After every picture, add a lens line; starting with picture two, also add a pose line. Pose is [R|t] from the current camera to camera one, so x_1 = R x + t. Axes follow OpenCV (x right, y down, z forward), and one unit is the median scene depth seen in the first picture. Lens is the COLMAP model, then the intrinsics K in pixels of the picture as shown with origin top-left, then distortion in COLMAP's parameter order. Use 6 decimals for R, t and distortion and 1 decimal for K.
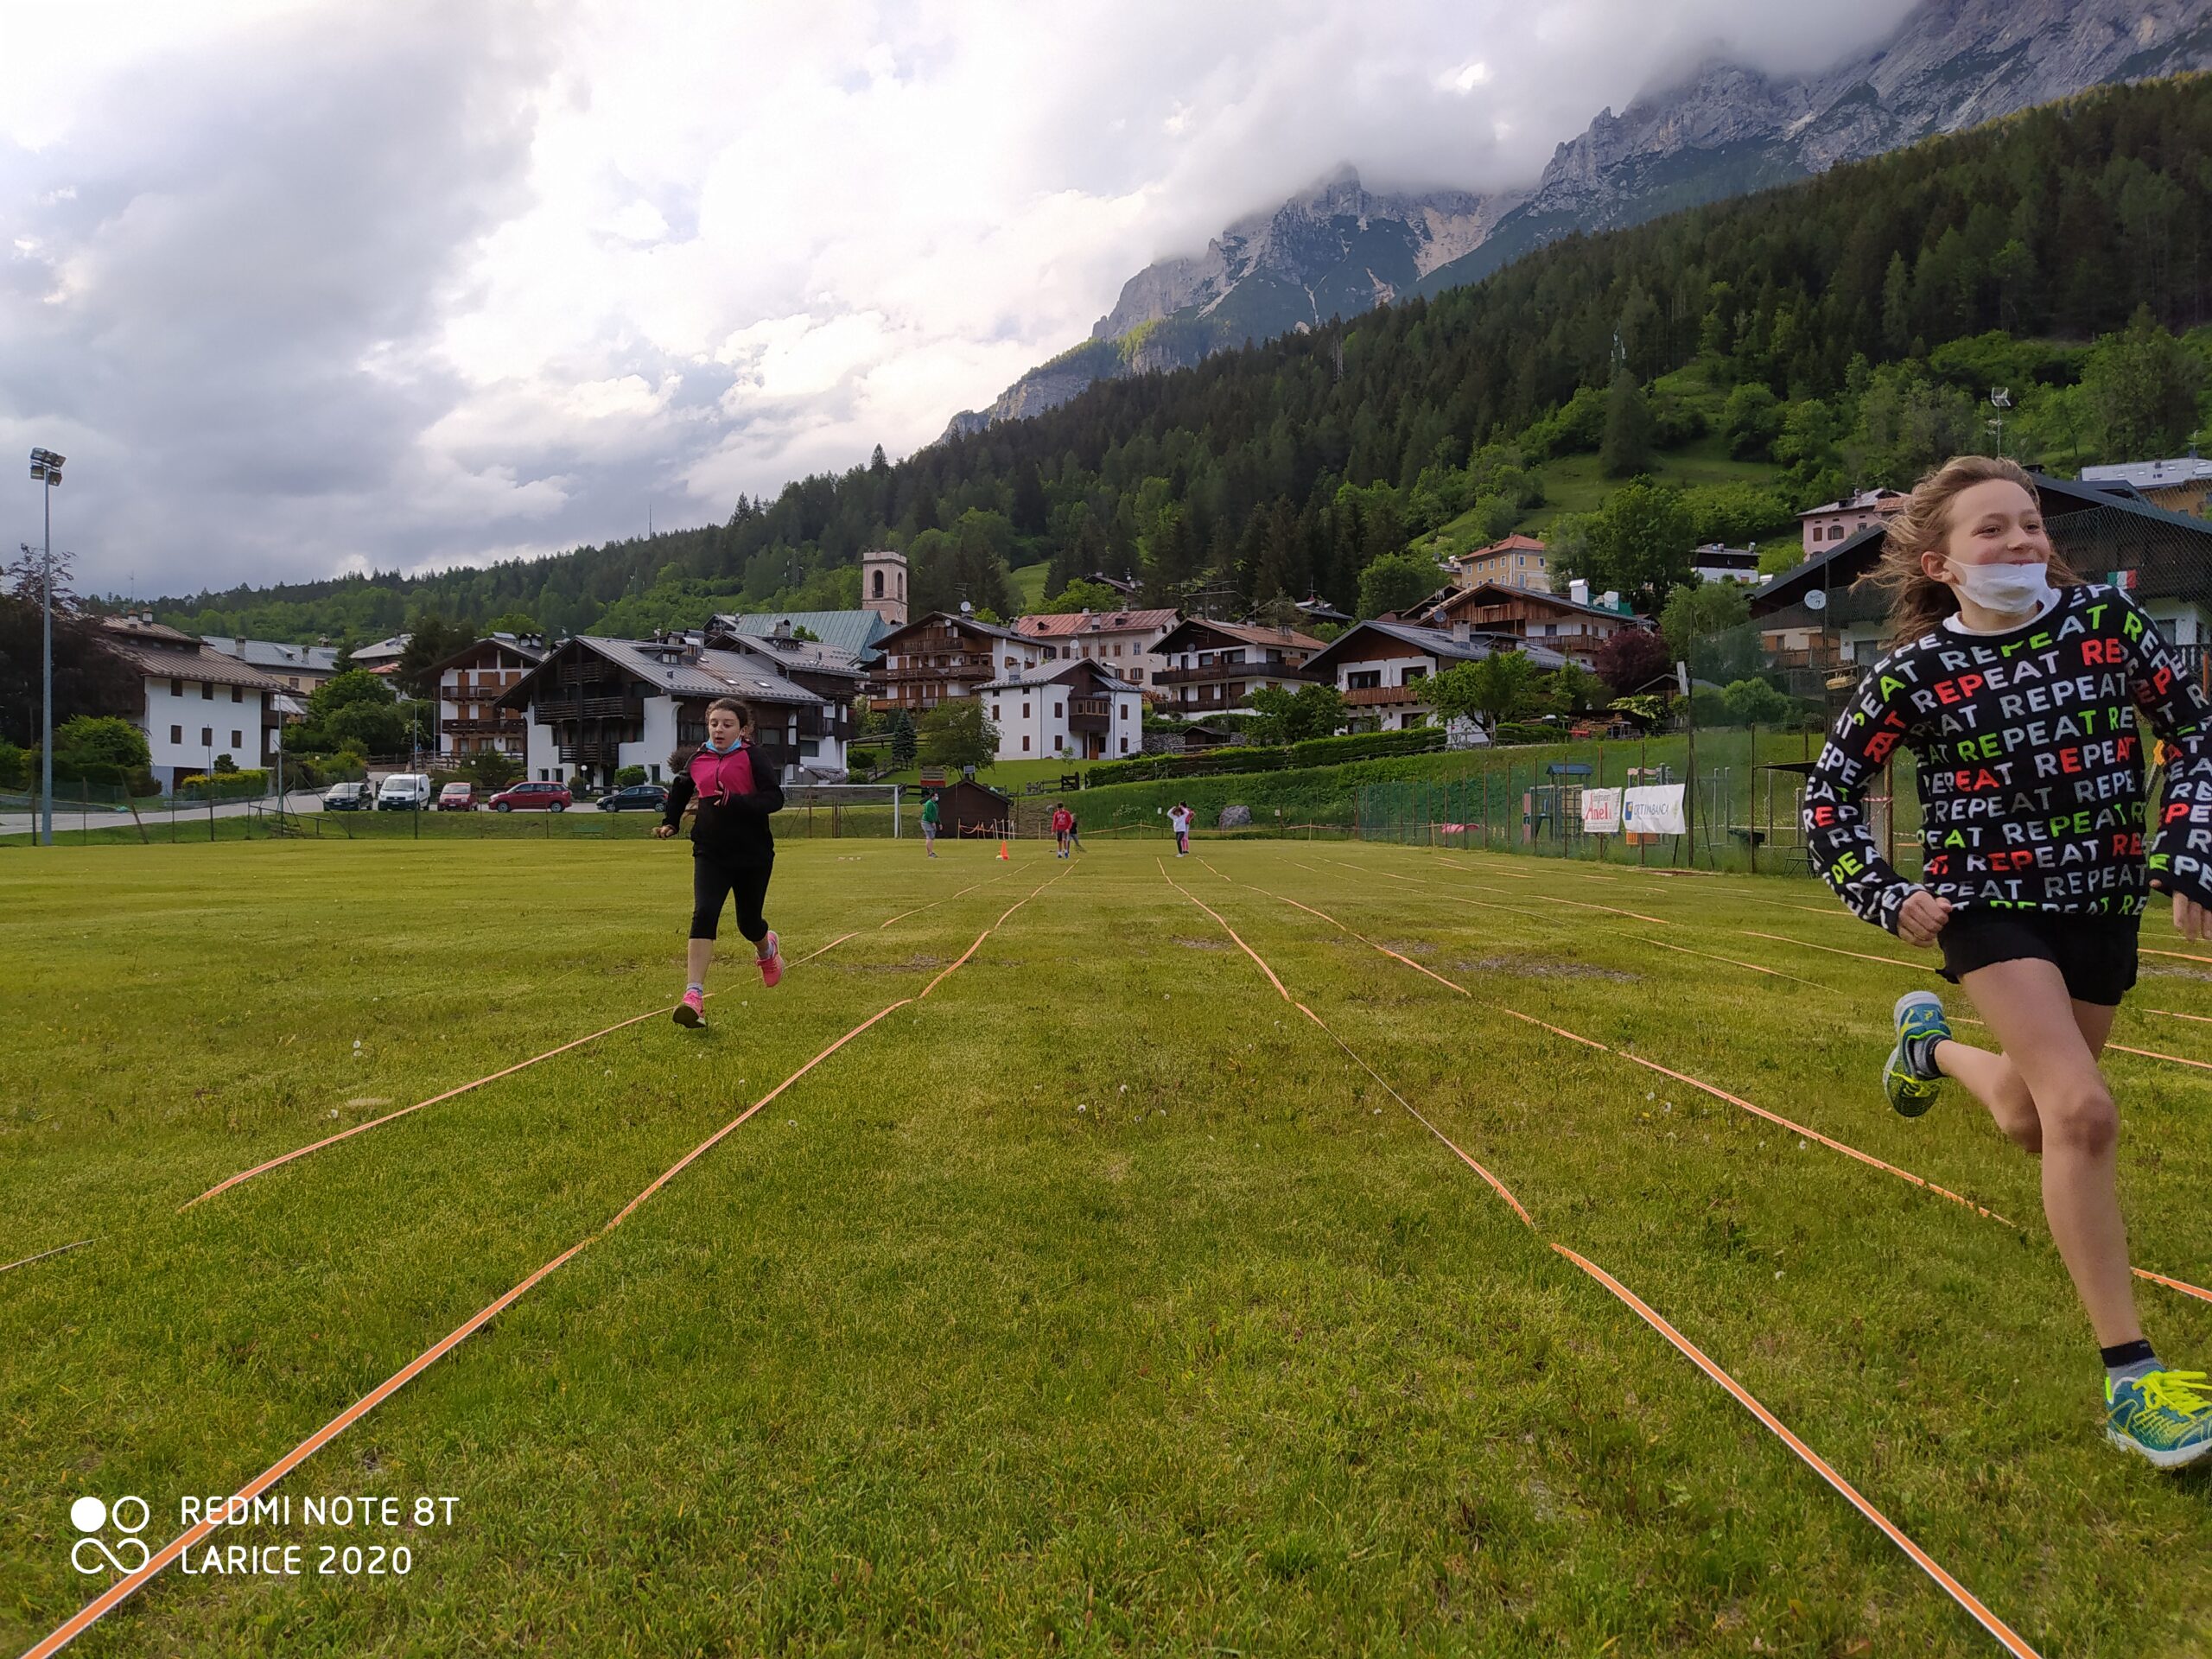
lens RADIAL K [[1643.4, 0, 1109.6], [0, 1643.4, 838.0], [0, 0, 1]] dist [0.118683, -0.193672]
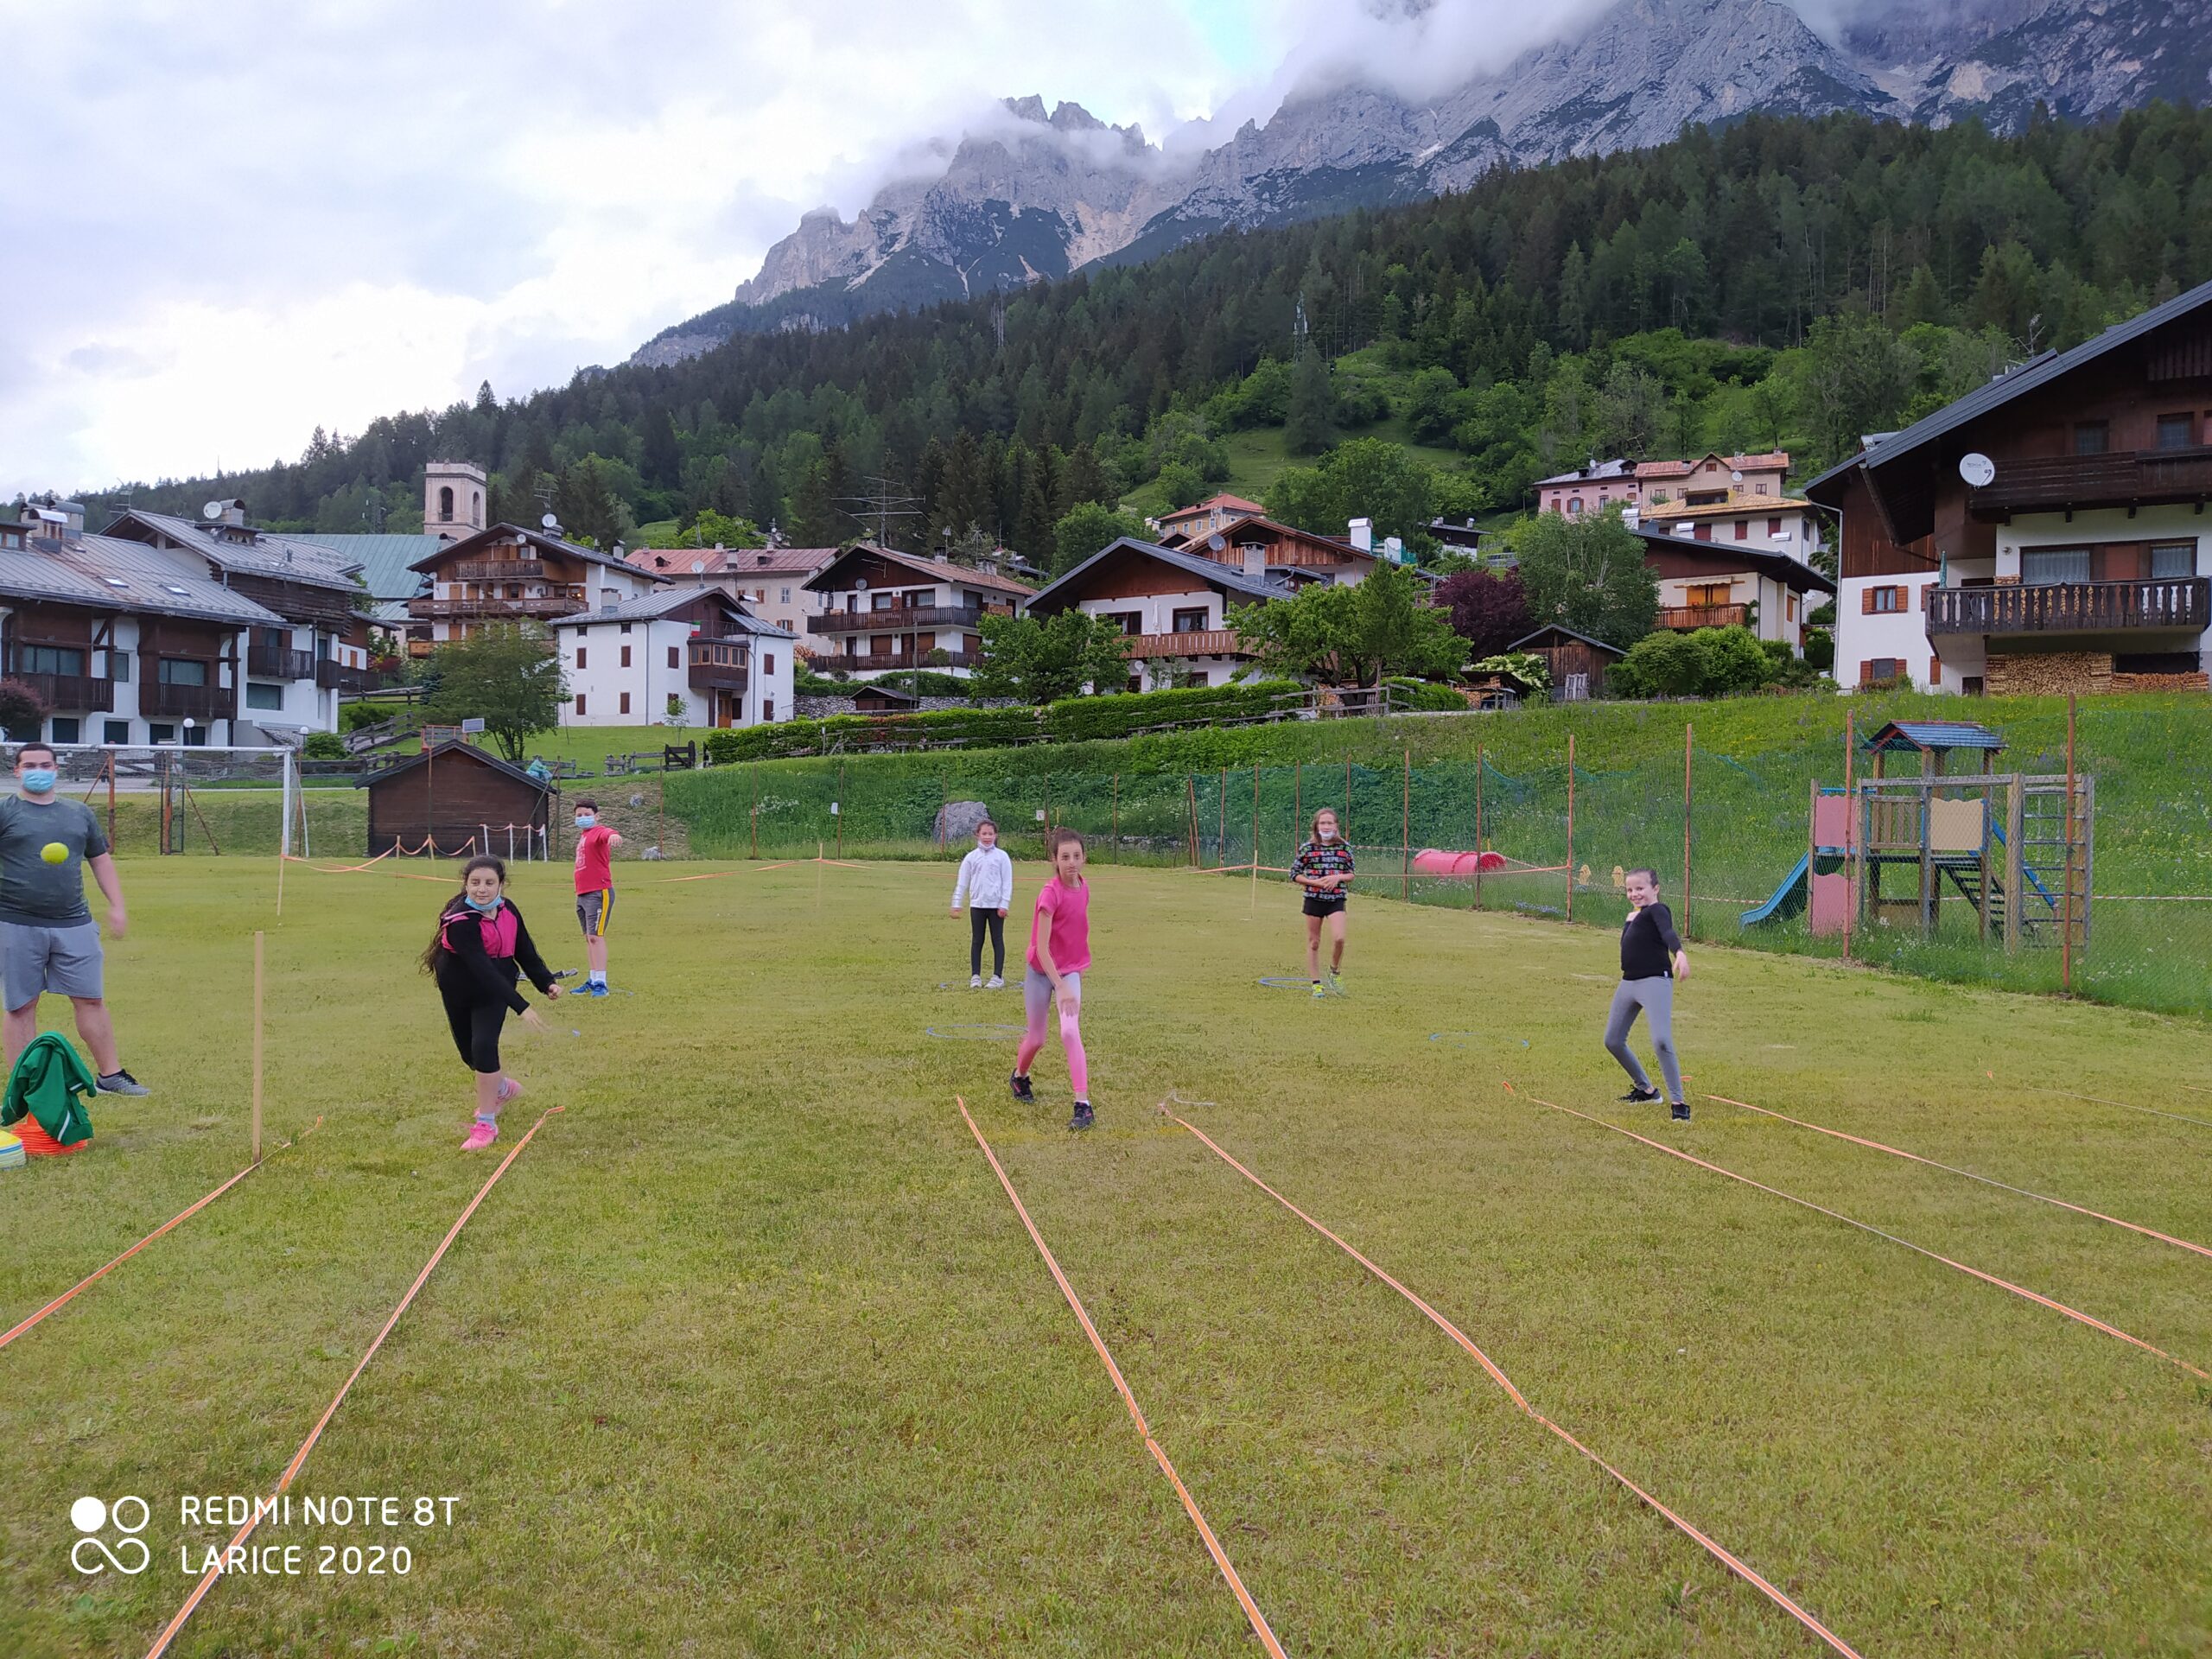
lens RADIAL K [[1667.6, 0, 1120.6], [0, 1667.6, 836.3], [0, 0, 1]] dist [0.122607, -0.210984]
pose [[0.976237, 0.013271, 0.216301, 0.001077], [-0.014501, 0.999886, 0.004100, -0.005210], [-0.216222, -0.007139, 0.976318, 0.202036]]
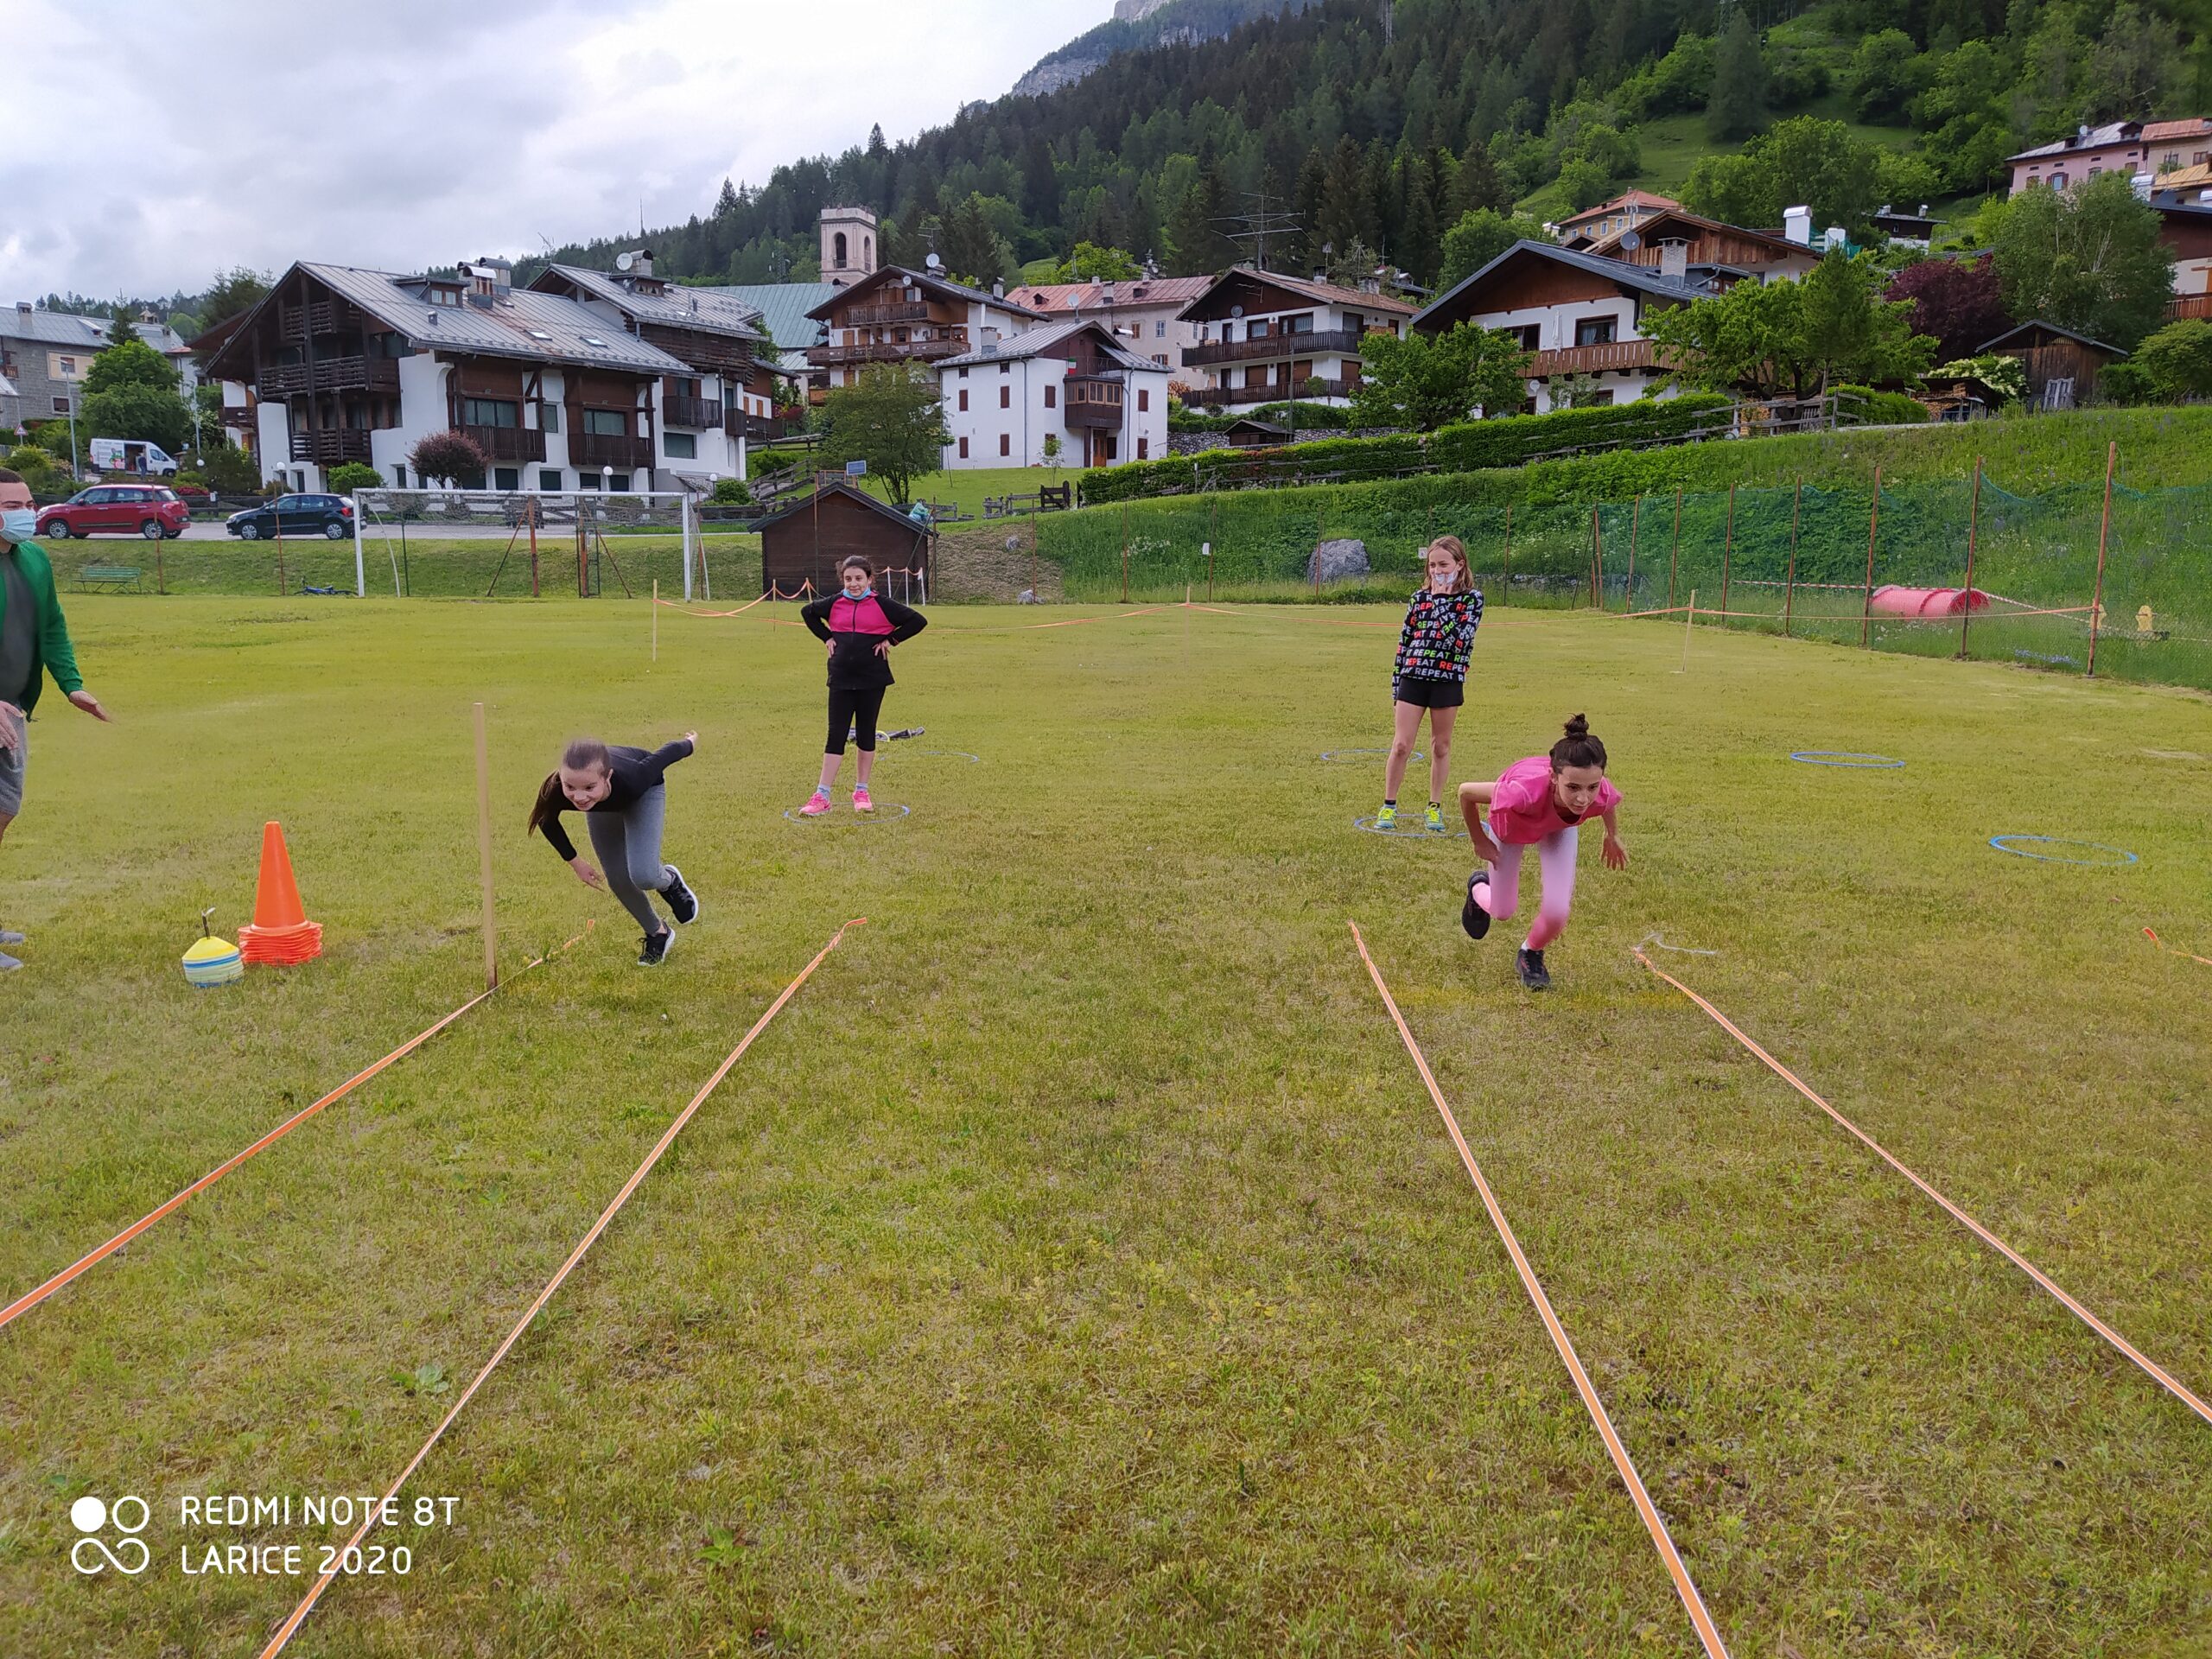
lens RADIAL K [[1643.4, 0, 1109.6], [0, 1643.4, 838.0], [0, 0, 1]] dist [0.118683, -0.193672]
pose [[0.999920, 0.008963, -0.008926, 0.002046], [-0.007392, 0.986662, 0.162616, -0.005156], [0.010265, -0.162537, 0.986649, 0.215113]]
